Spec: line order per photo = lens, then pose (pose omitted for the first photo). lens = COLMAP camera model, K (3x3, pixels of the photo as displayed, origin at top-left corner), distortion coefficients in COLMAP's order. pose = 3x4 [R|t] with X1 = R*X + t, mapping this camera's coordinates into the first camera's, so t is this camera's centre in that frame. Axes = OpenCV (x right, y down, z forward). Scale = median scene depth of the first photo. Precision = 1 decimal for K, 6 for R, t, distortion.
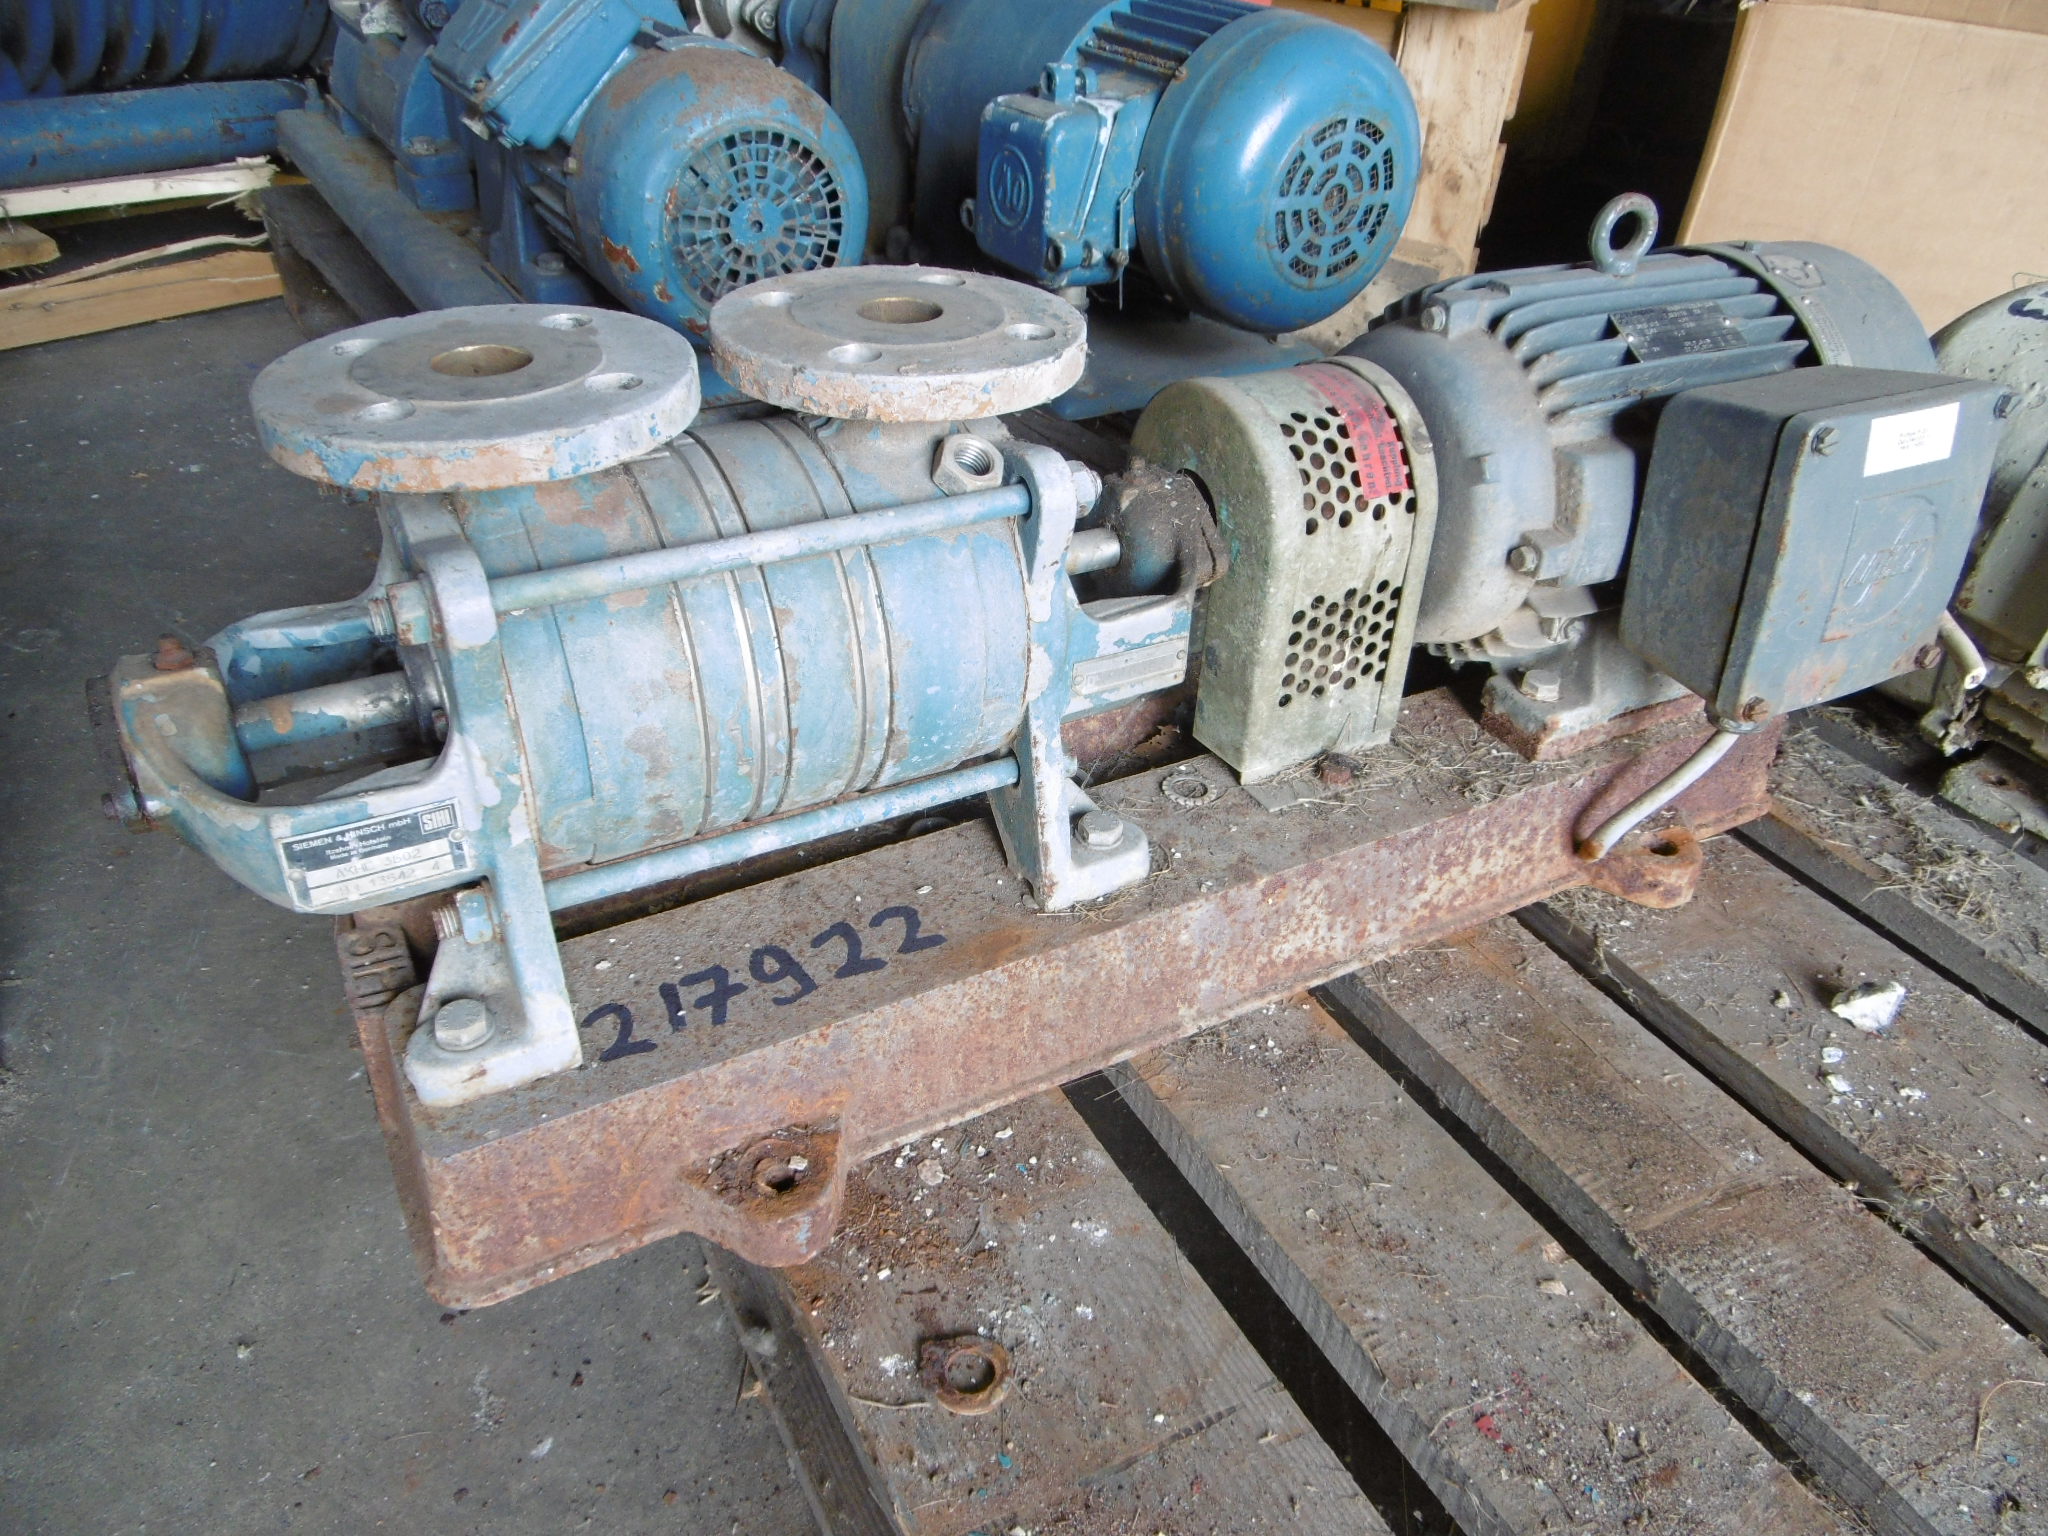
lens RADIAL K [[1456.4, 0, 1024.0], [0, 1456.4, 768.0], [0, 0, 1]] dist [0.006982, 0.002305]
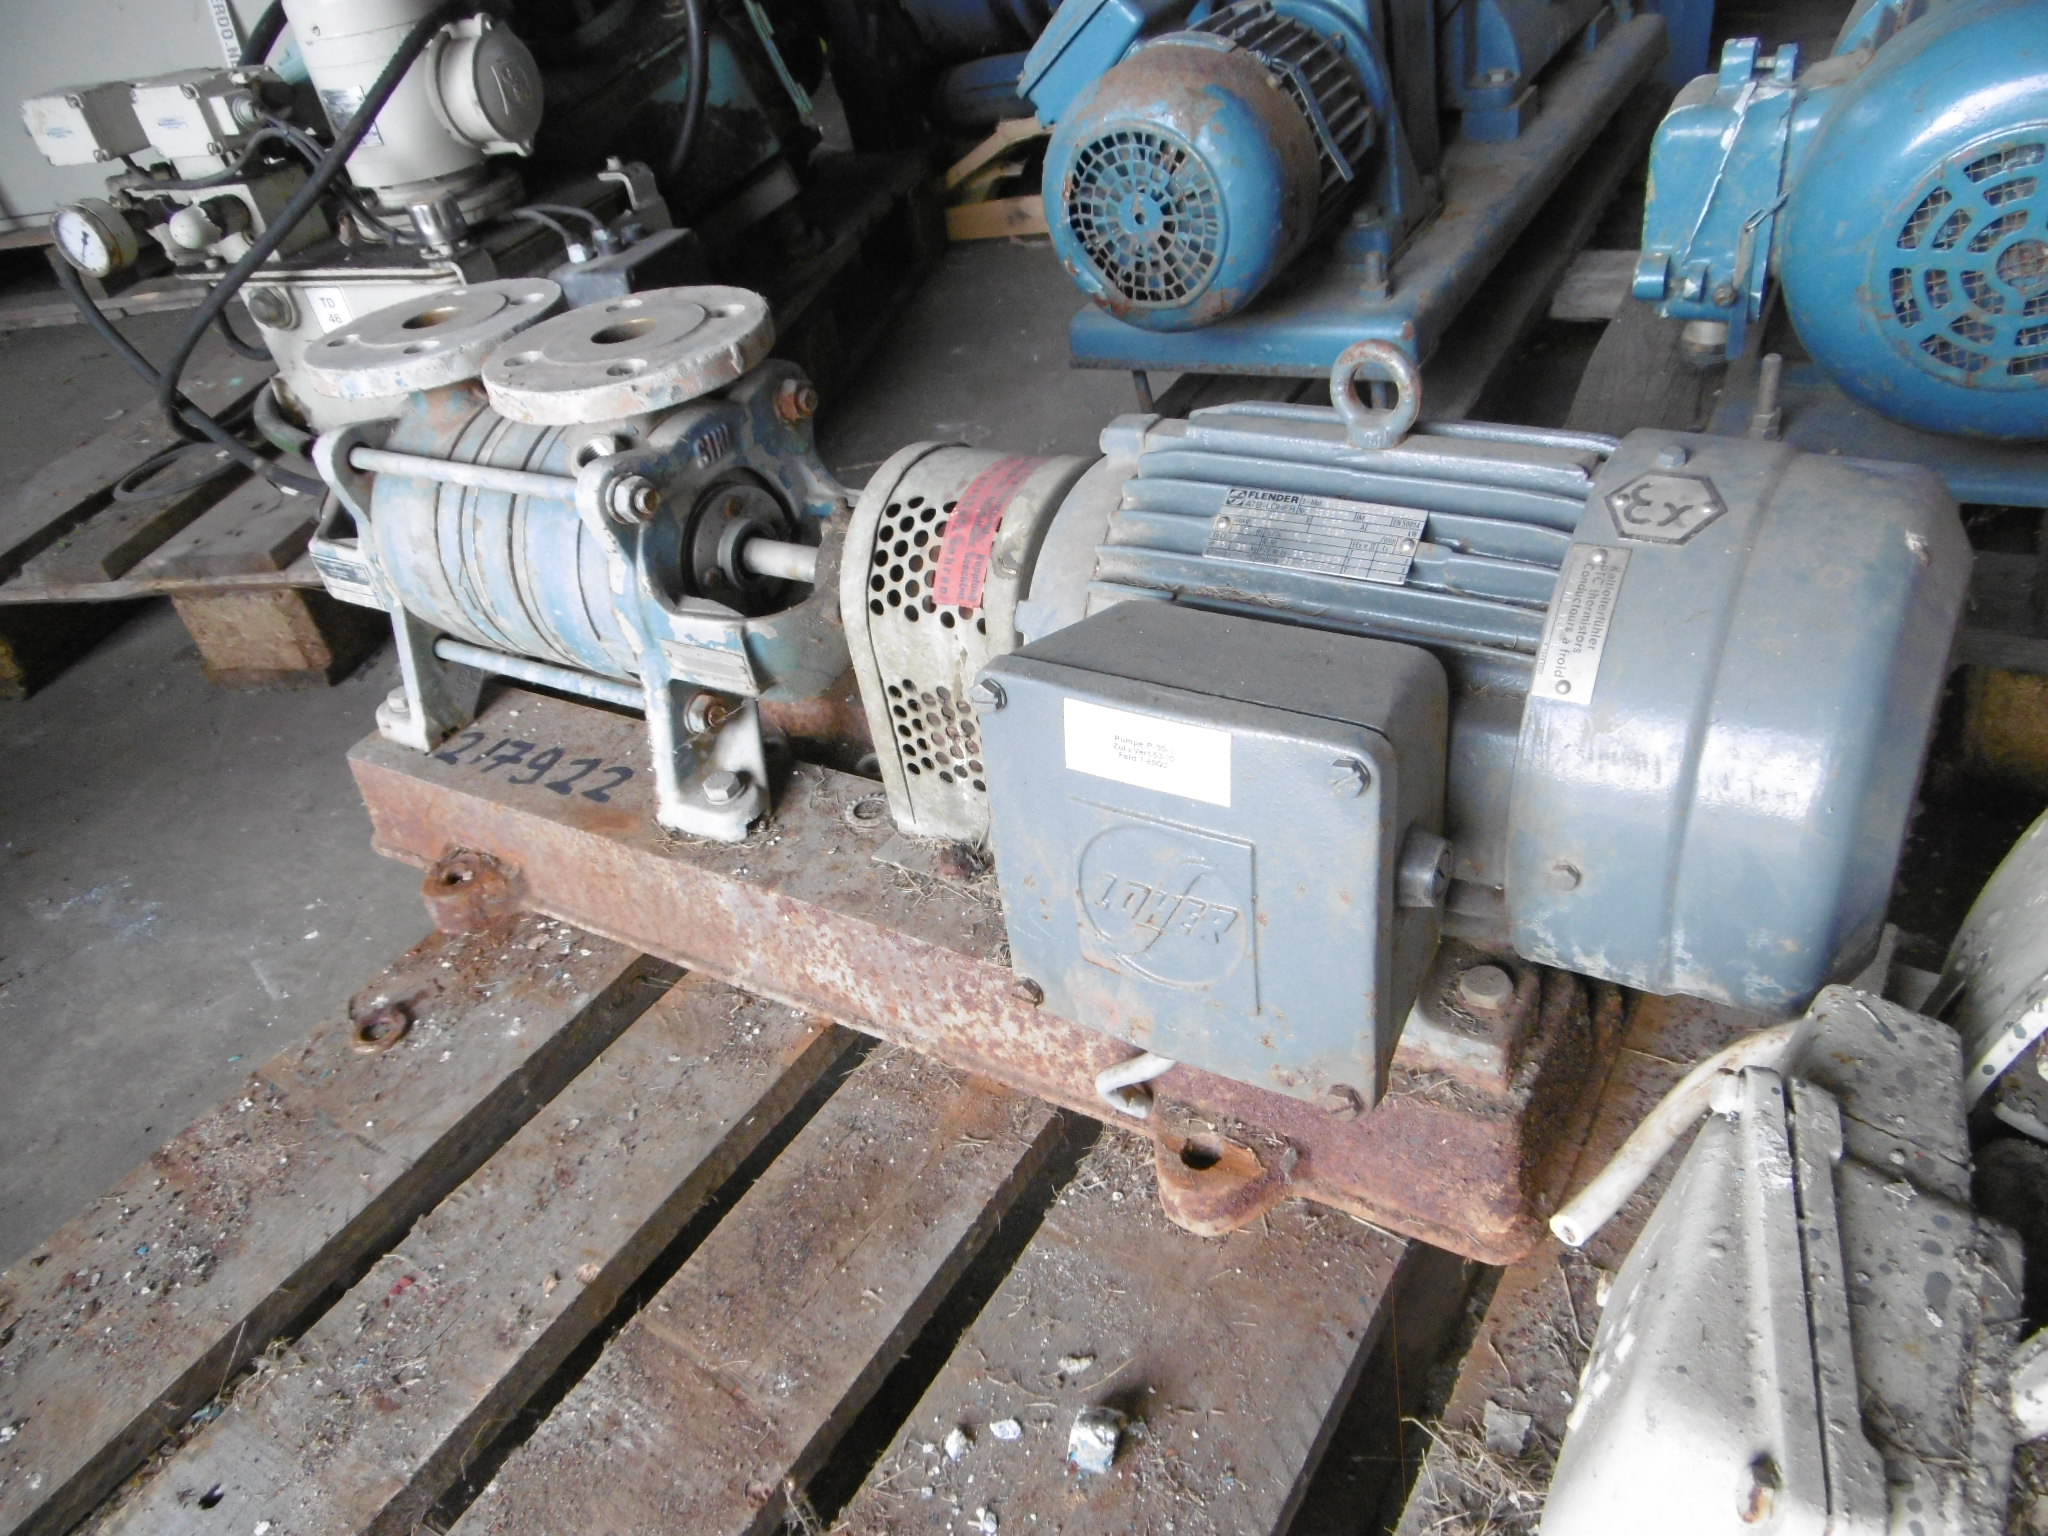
lens RADIAL K [[1456.4, 0, 1024.0], [0, 1456.4, 768.0], [0, 0, 1]] dist [0.006982, 0.002305]
pose [[0.481107, 0.413160, -0.773198, 1.067466], [-0.340748, 0.900760, 0.269299, -0.369220], [0.807729, 0.133904, 0.574146, 0.509624]]
